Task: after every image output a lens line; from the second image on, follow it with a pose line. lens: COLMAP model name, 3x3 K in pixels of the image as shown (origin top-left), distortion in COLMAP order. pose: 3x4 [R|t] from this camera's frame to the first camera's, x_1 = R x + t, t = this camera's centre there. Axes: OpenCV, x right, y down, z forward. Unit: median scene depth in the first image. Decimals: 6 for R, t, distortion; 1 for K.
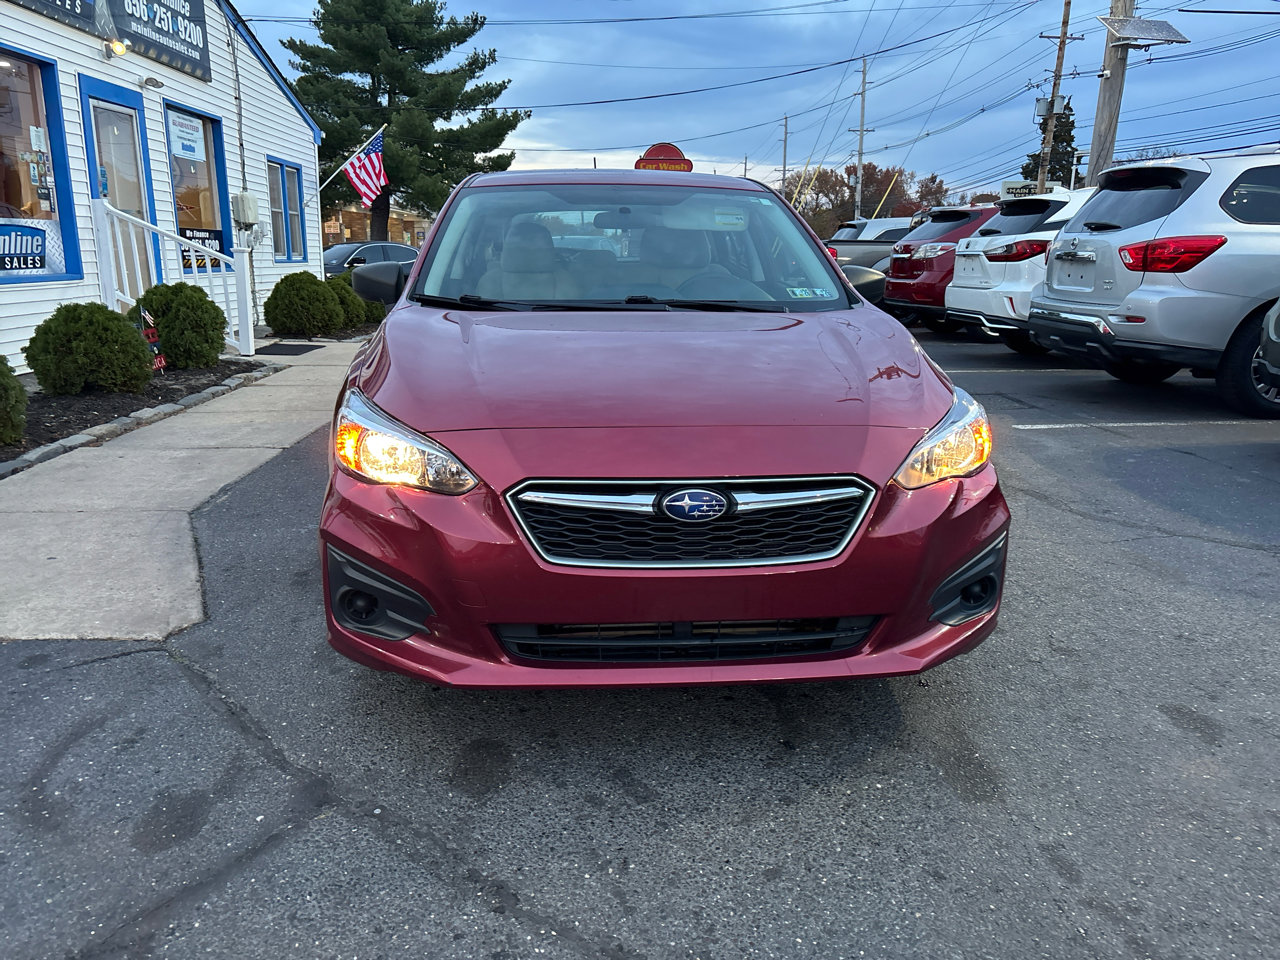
lens RADIAL K [[963.5, 0, 627.1], [0, 963.5, 477.7], [0, 0, 1]] dist [0.052951, -0.052305]
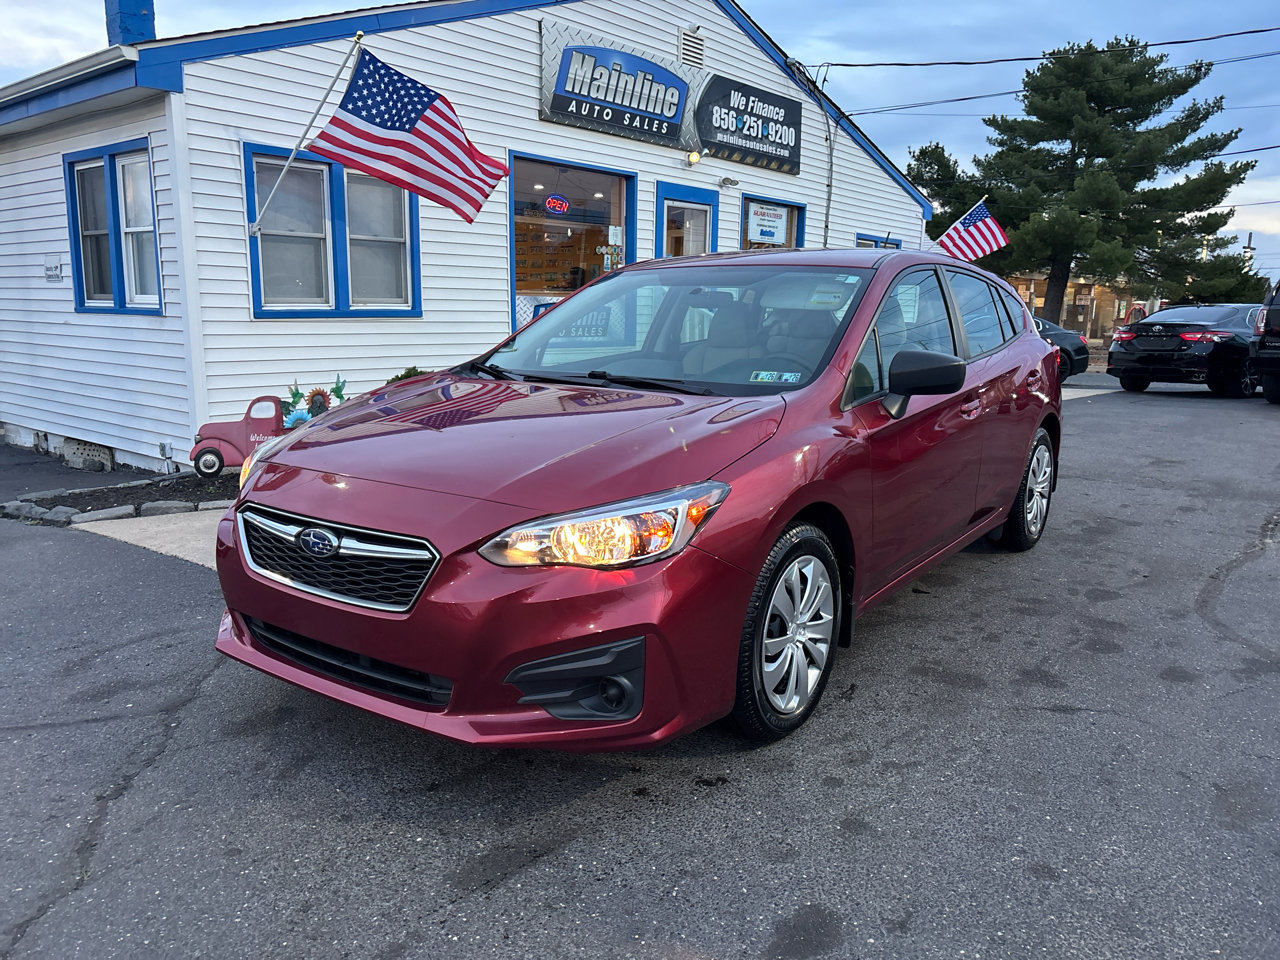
lens RADIAL K [[963.5, 0, 632.2], [0, 963.5, 480.4], [0, 0, 1]] dist [0.052951, -0.052305]
pose [[0.755671, 0.117189, -0.644383, 0.359356], [-0.158704, 0.987304, -0.006559, -0.032018], [0.635433, 0.107223, 0.764675, 0.102798]]
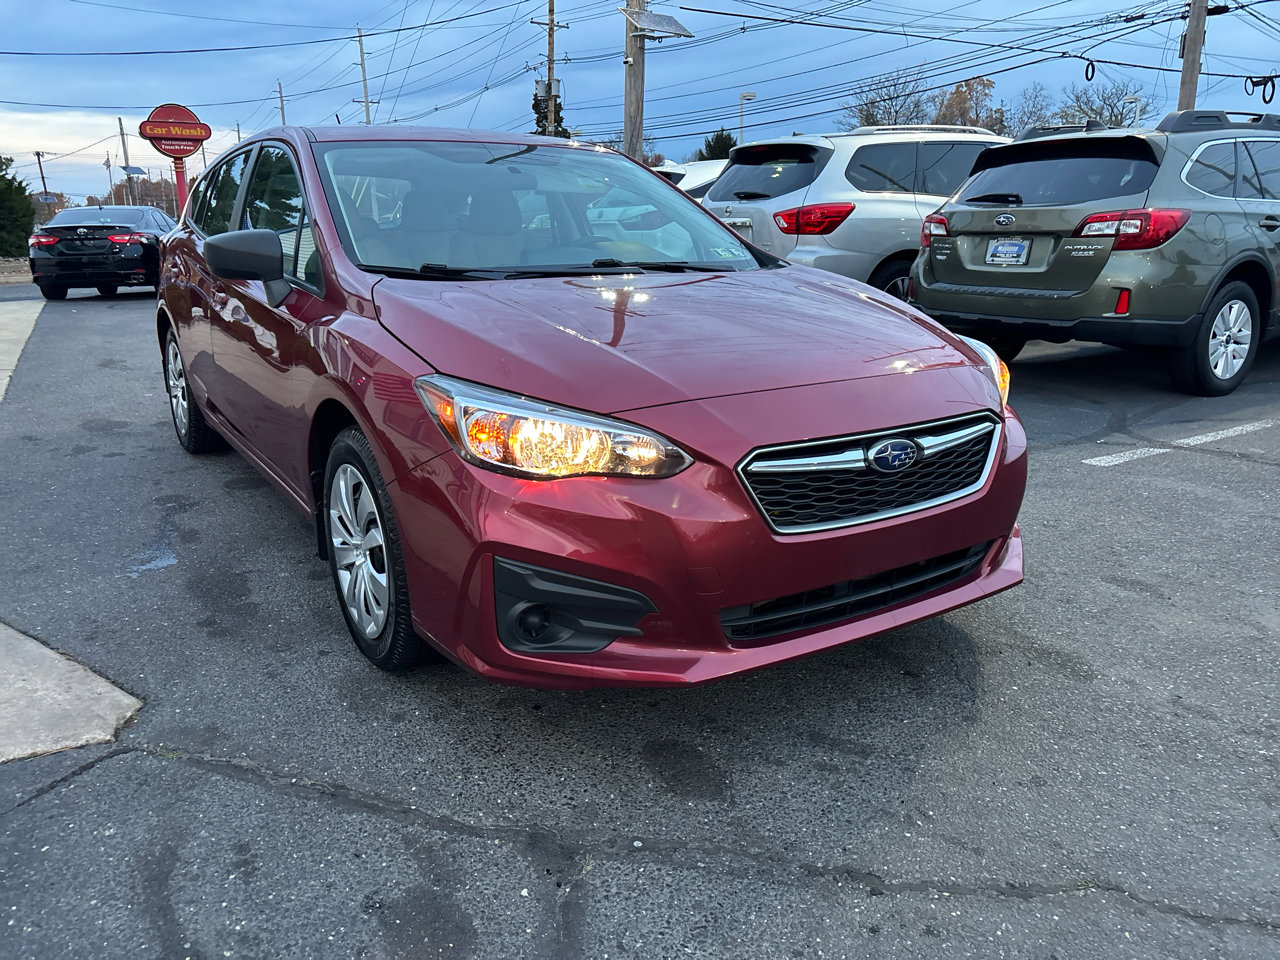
lens RADIAL K [[963.5, 0, 630.3], [0, 963.5, 468.4], [0, 0, 1]] dist [0.052951, -0.052305]
pose [[0.884080, -0.127294, 0.449666, -0.201866], [0.119926, 0.991764, 0.044970, -0.011538], [-0.451686, 0.014170, 0.892064, 0.069266]]
